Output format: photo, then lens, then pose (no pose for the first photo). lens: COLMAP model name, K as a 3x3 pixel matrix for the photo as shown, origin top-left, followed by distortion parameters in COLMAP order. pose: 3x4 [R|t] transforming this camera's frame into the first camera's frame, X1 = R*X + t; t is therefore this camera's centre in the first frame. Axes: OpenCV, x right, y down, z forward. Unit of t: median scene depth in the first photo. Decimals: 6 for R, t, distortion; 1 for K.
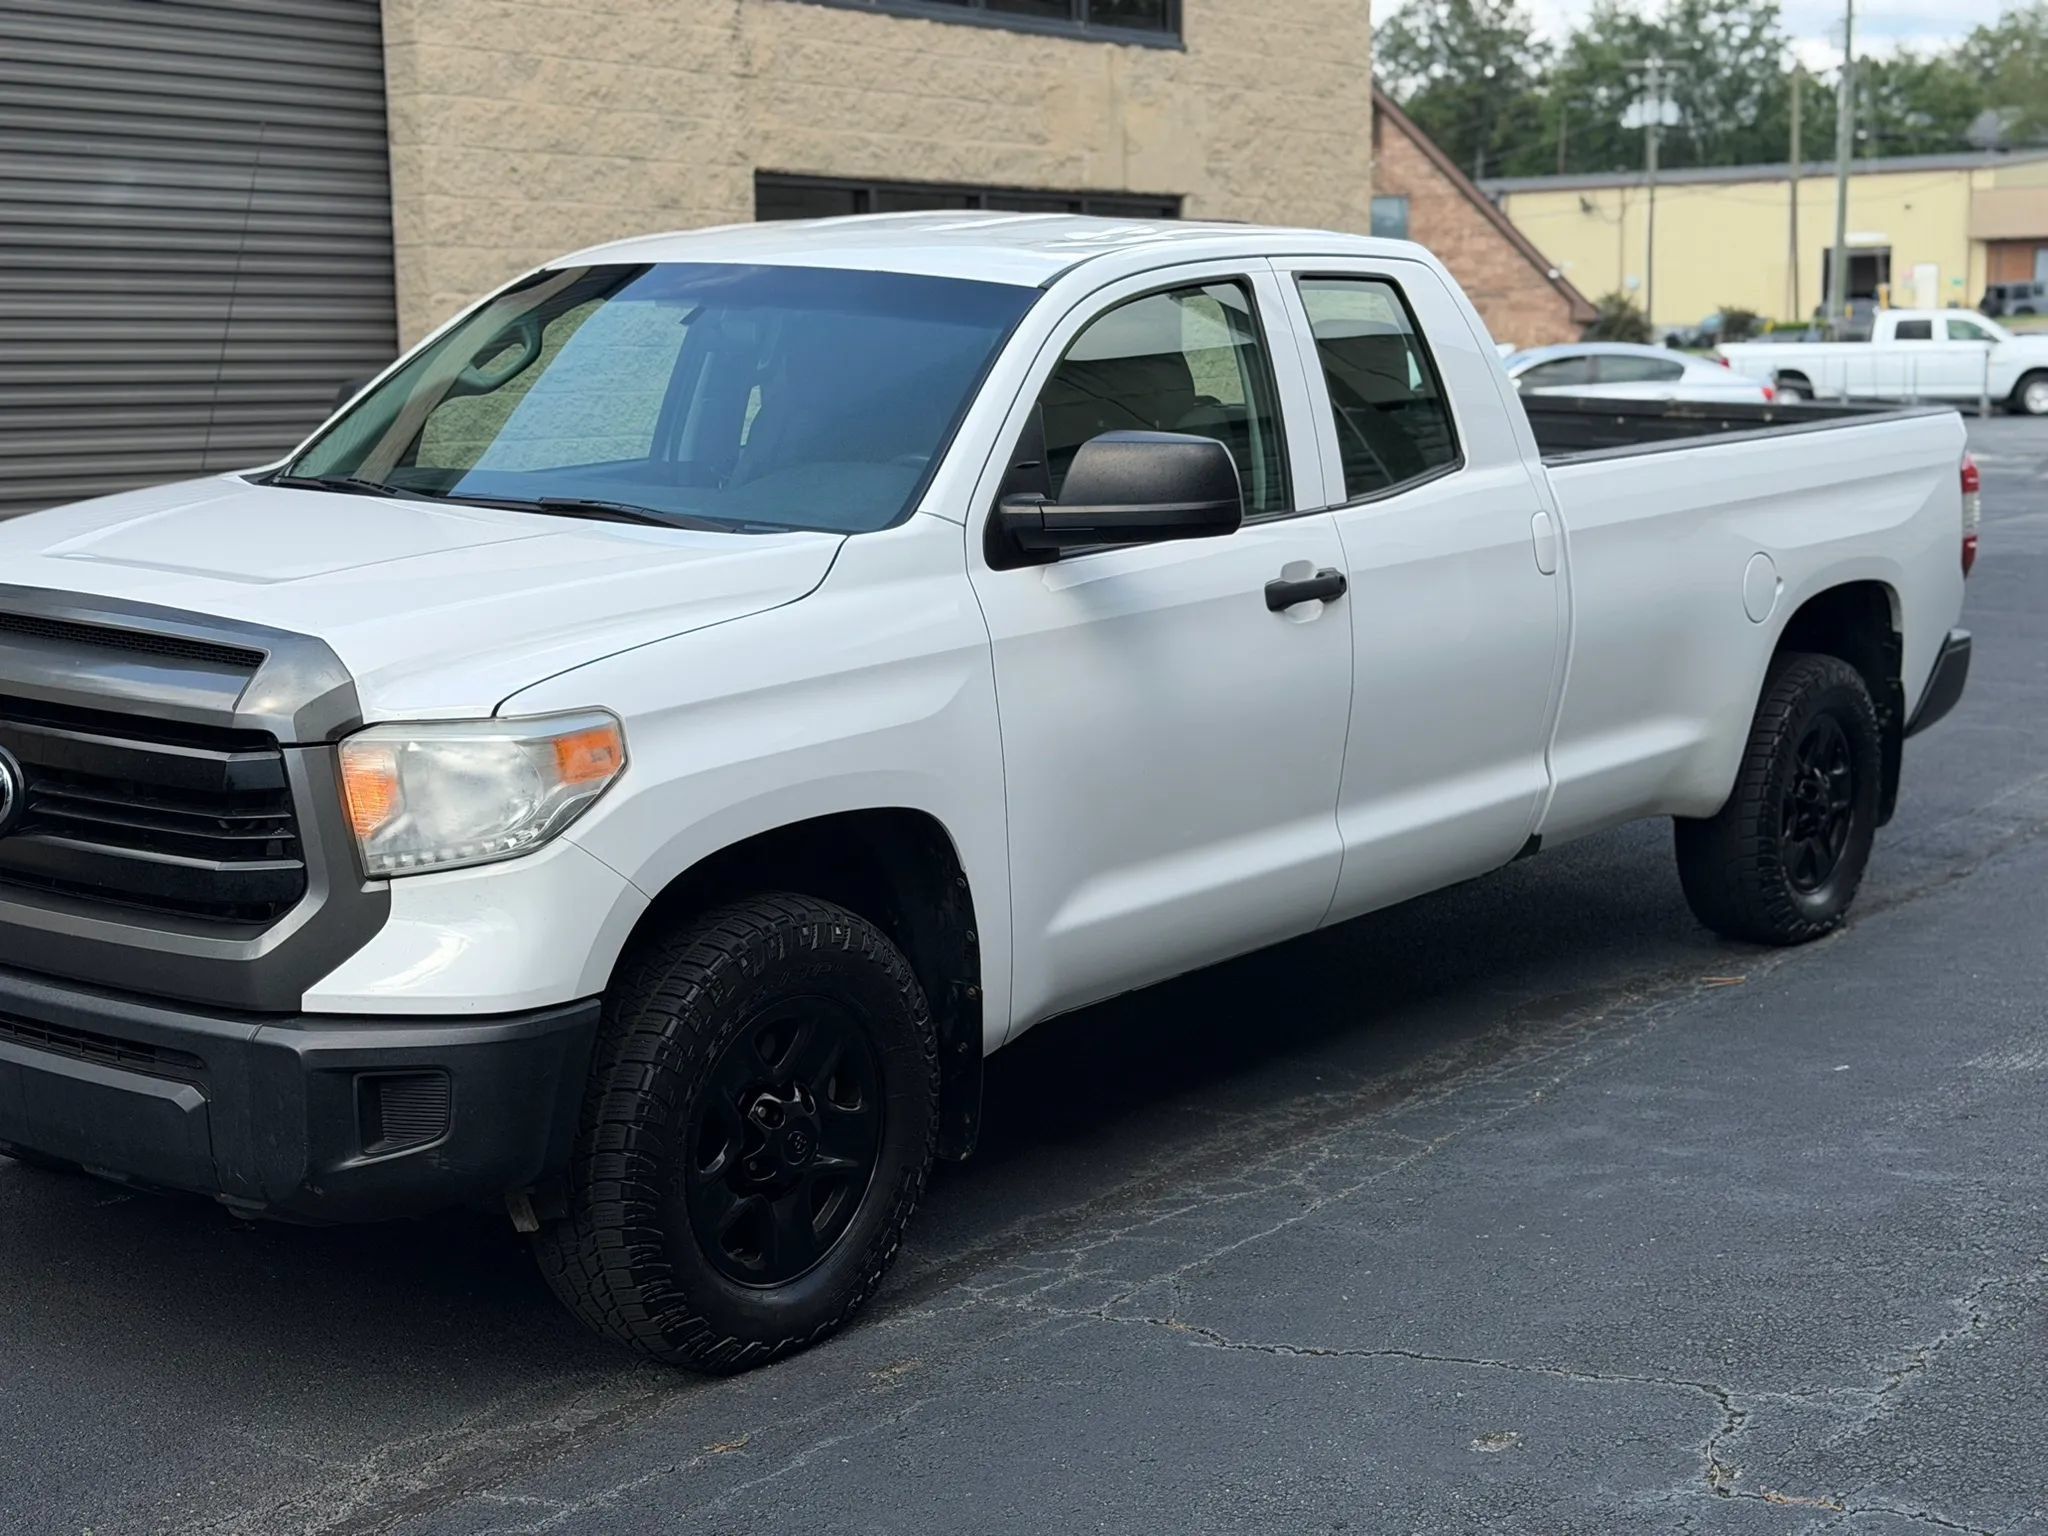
lens RADIAL K [[3086.4, 0, 1024.0], [0, 3086.4, 768.0], [0, 0, 1]] dist [0.186944, -0.365012]
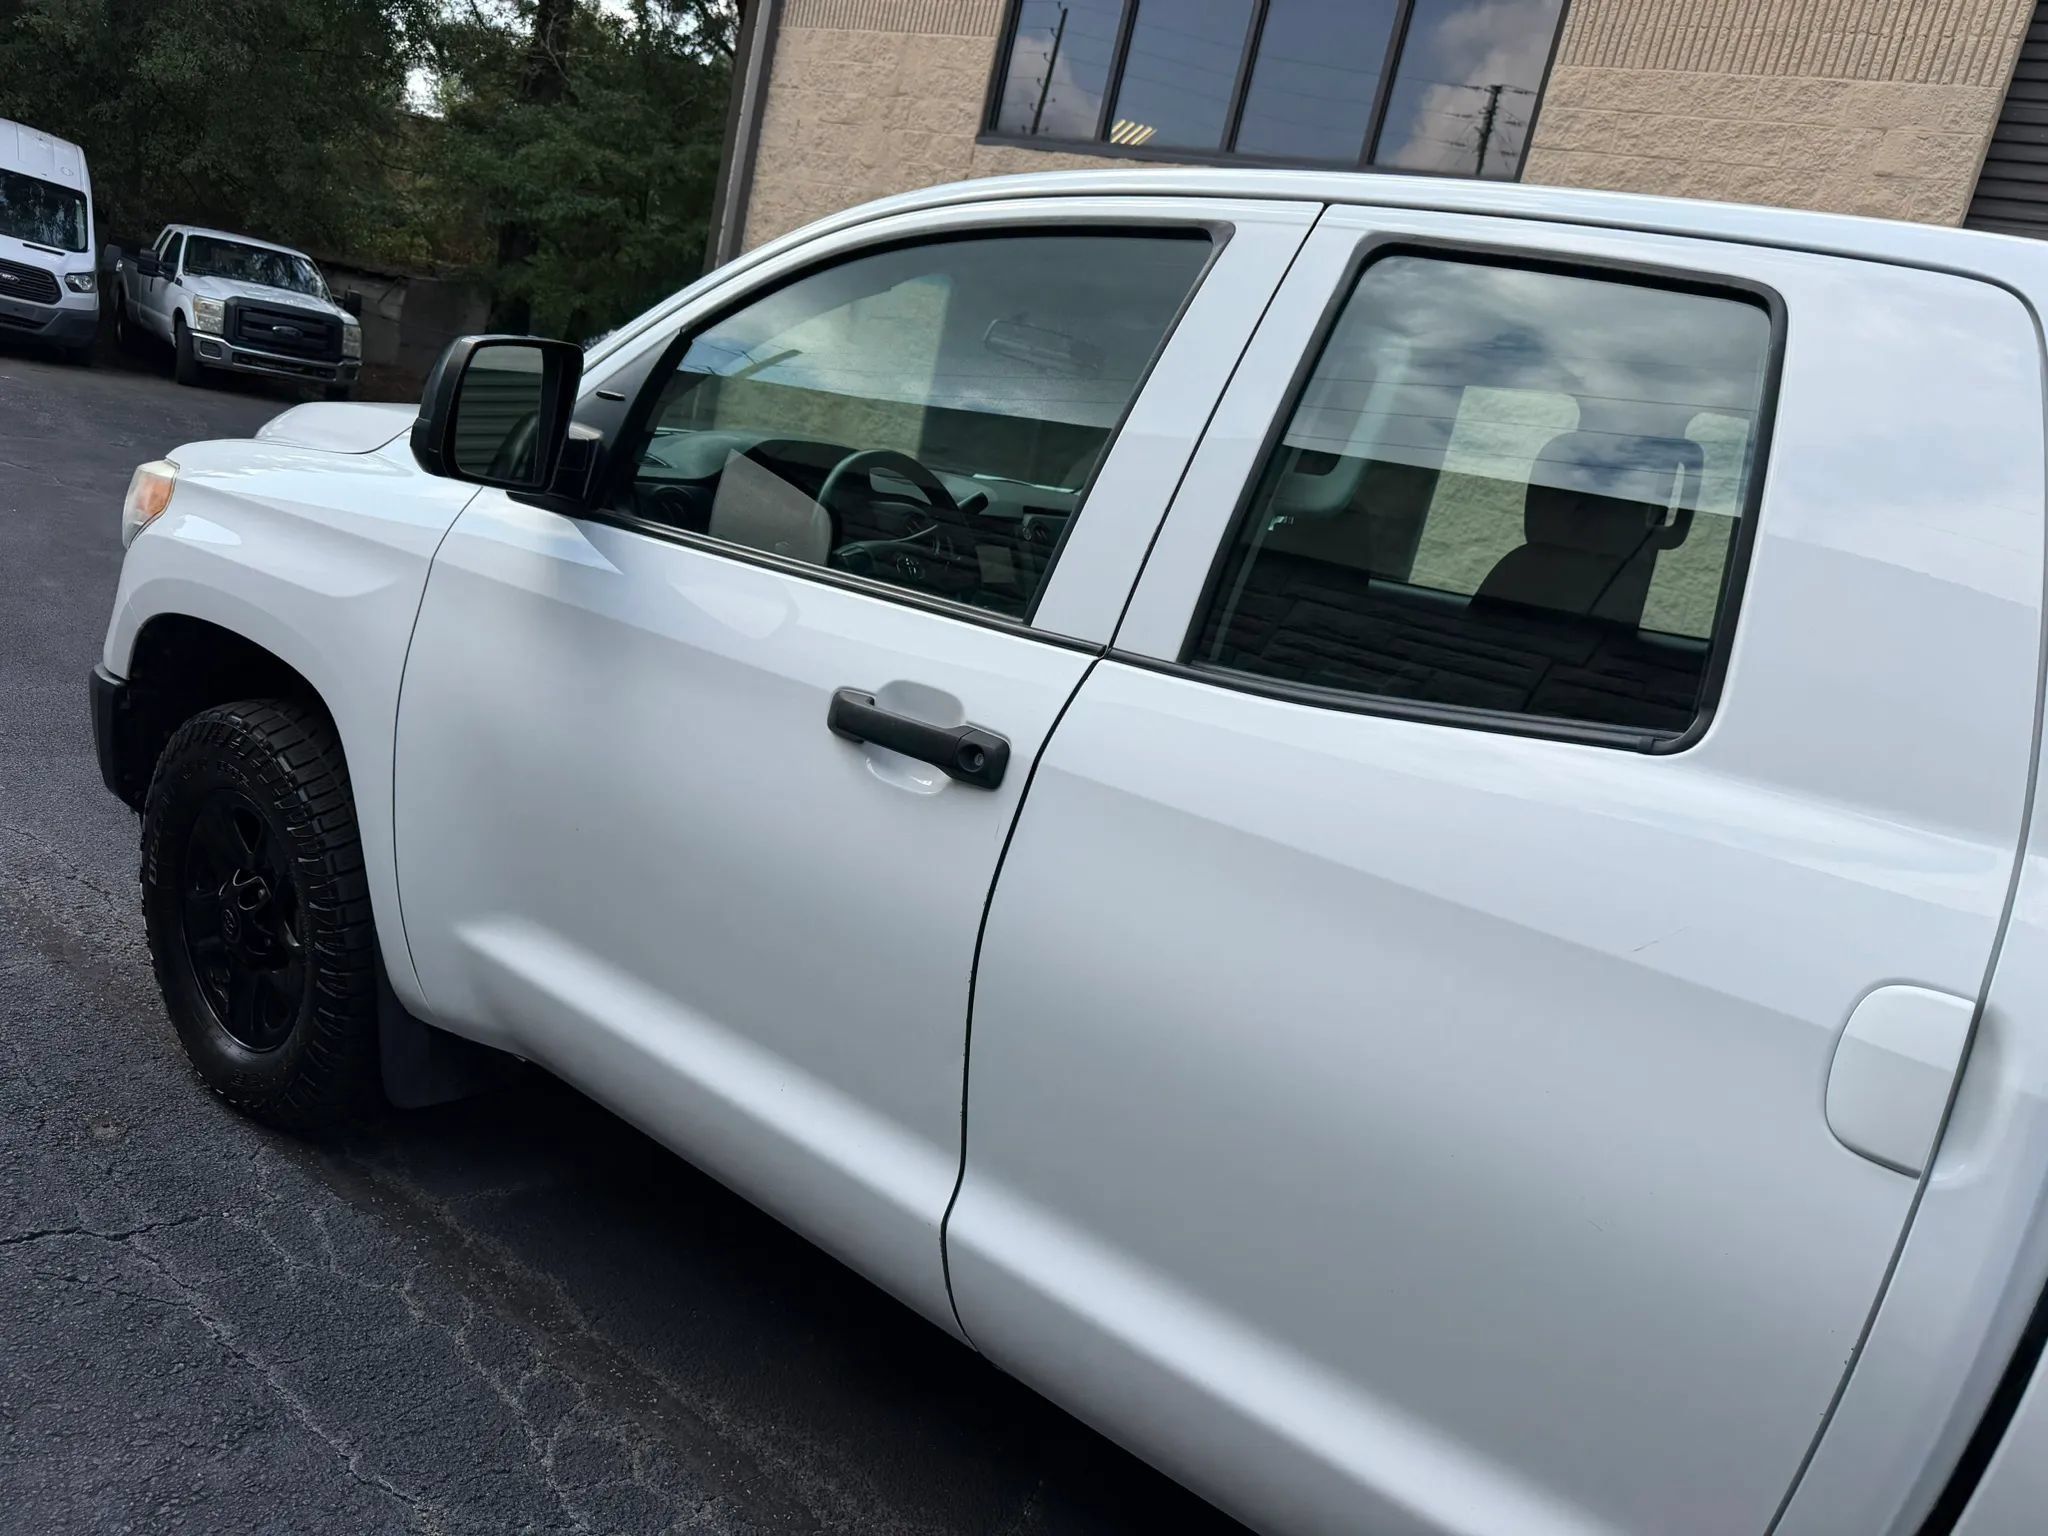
lens RADIAL K [[1462.1, 0, 1033.5], [0, 1462.1, 776.5], [0, 0, 1]] dist [-0.001527, -0.006685]
pose [[0.016297, 0.243771, -0.969696, 0.166927], [-0.346984, 0.910933, 0.223167, -0.055890], [0.937730, 0.332832, 0.099430, 0.469847]]
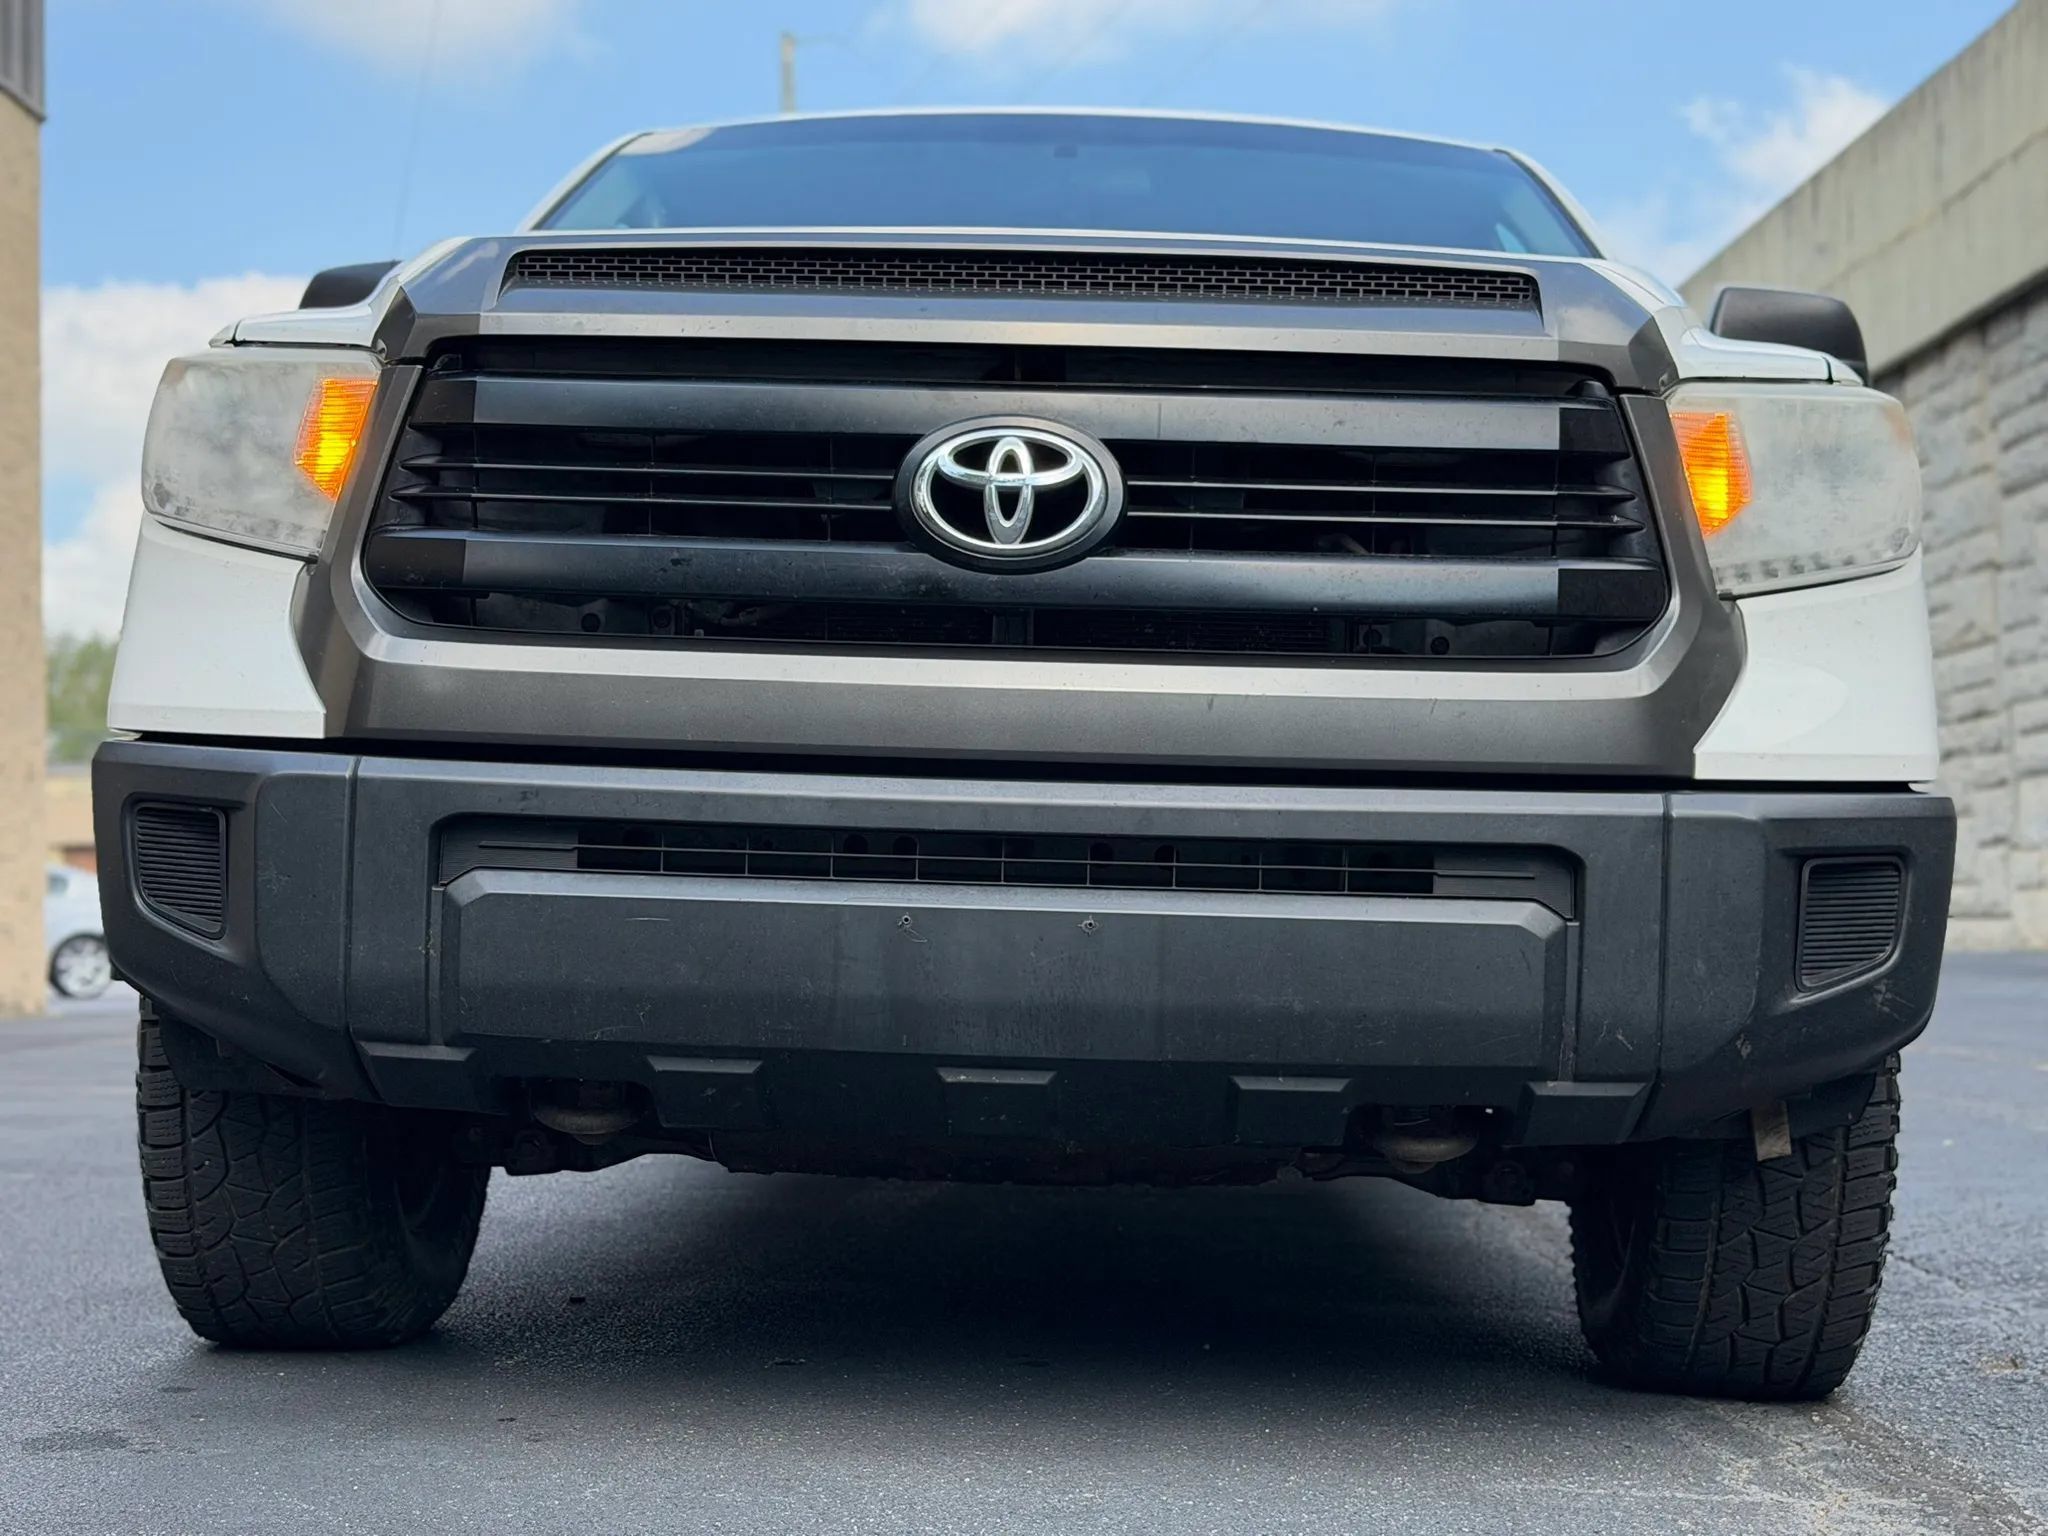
lens RADIAL K [[3086.4, 0, 1024.0], [0, 3086.4, 768.0], [0, 0, 1]] dist [0.186944, -0.365012]
pose [[0.814822, 0.031358, 0.578863, -0.258461], [0.083938, 0.981631, -0.171331, 0.062687], [-0.573603, 0.188193, 0.797222, 0.196736]]
